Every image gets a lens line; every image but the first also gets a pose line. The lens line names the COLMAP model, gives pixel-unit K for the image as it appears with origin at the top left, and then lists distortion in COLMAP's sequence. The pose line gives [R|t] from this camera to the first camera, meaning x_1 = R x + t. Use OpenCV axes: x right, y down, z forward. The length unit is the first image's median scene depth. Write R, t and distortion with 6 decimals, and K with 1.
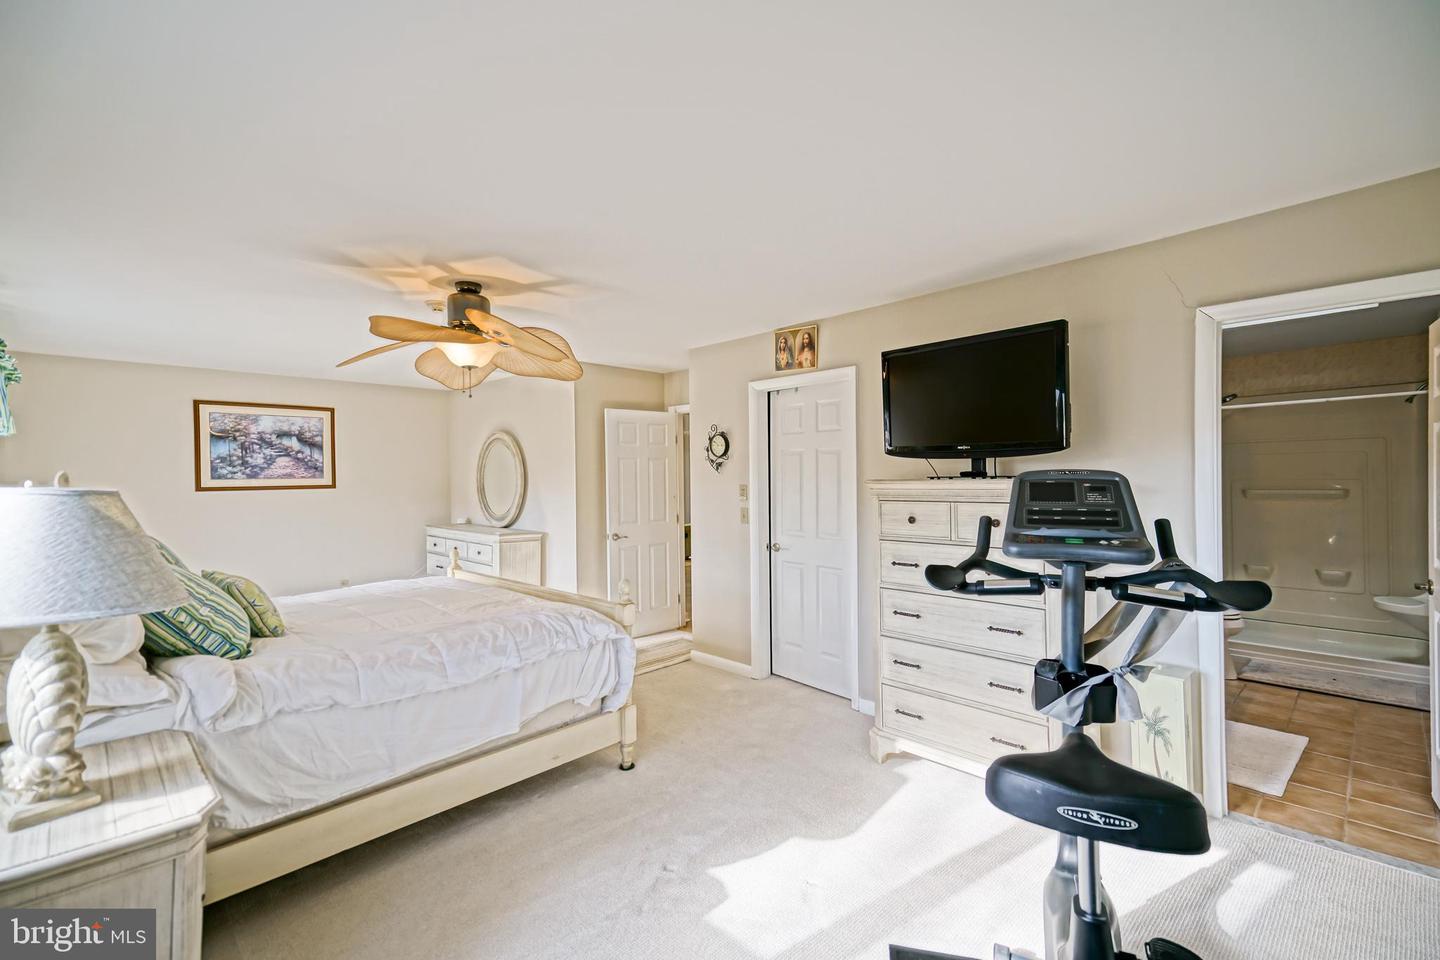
lens RADIAL K [[641.5, 0, 725.7], [0, 641.5, 481.1], [0, 0, 1]] dist [0.041137, -0.002862]
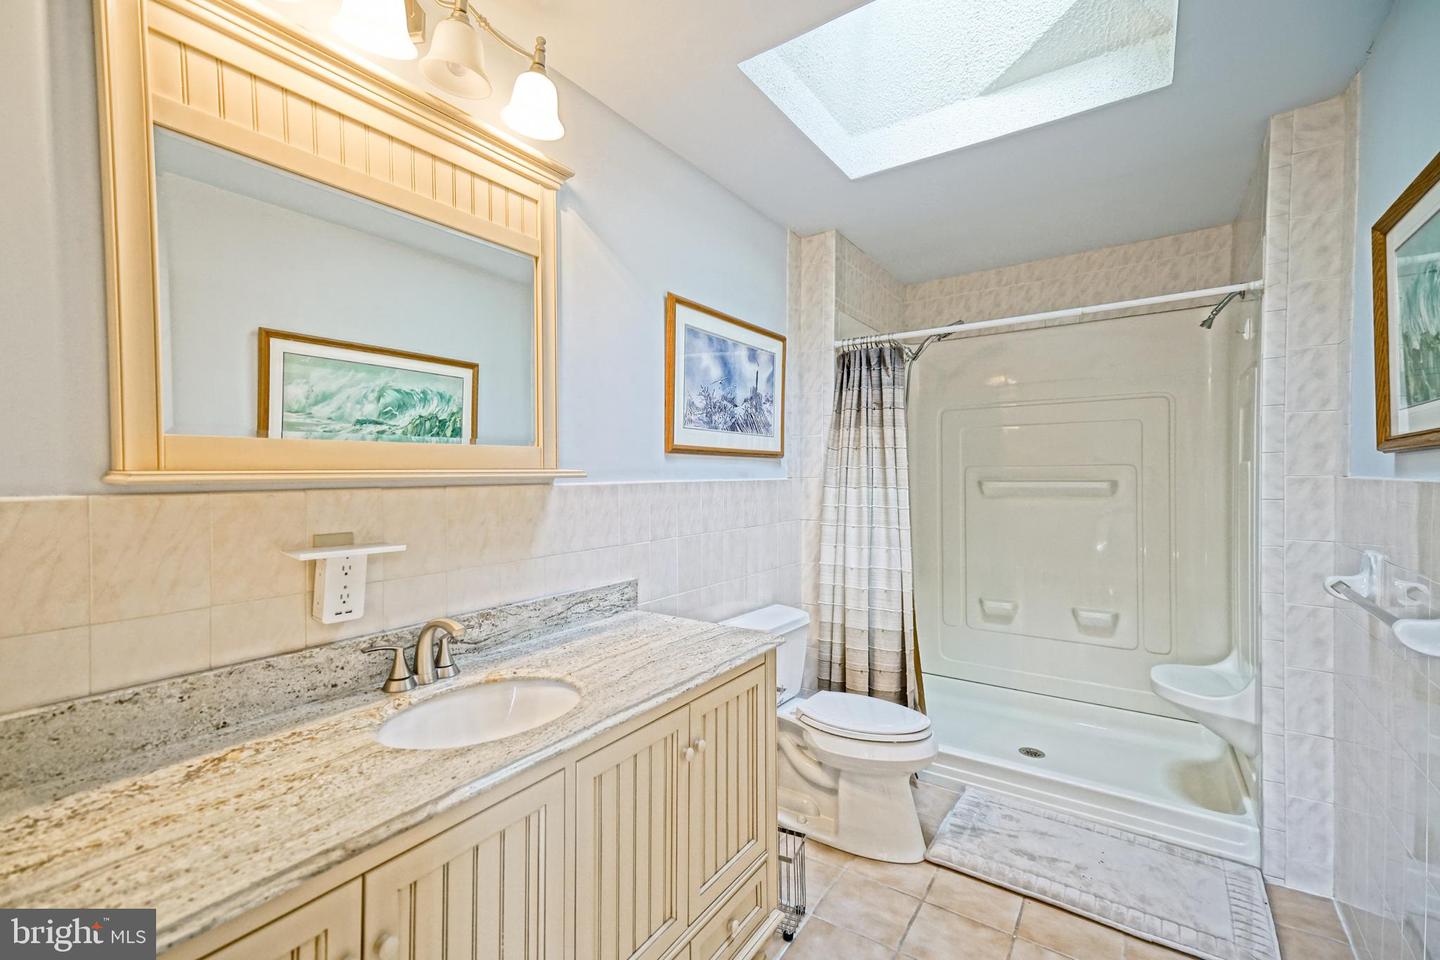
lens RADIAL K [[641.5, 0, 713.4], [0, 641.5, 478.4], [0, 0, 1]] dist [0.041137, -0.002862]
pose [[0.981867, 0.002483, 0.189557, 0.452612], [-0.004586, 0.999933, 0.010655, 0.005887], [-0.189518, -0.011331, 0.981812, 0.473042]]
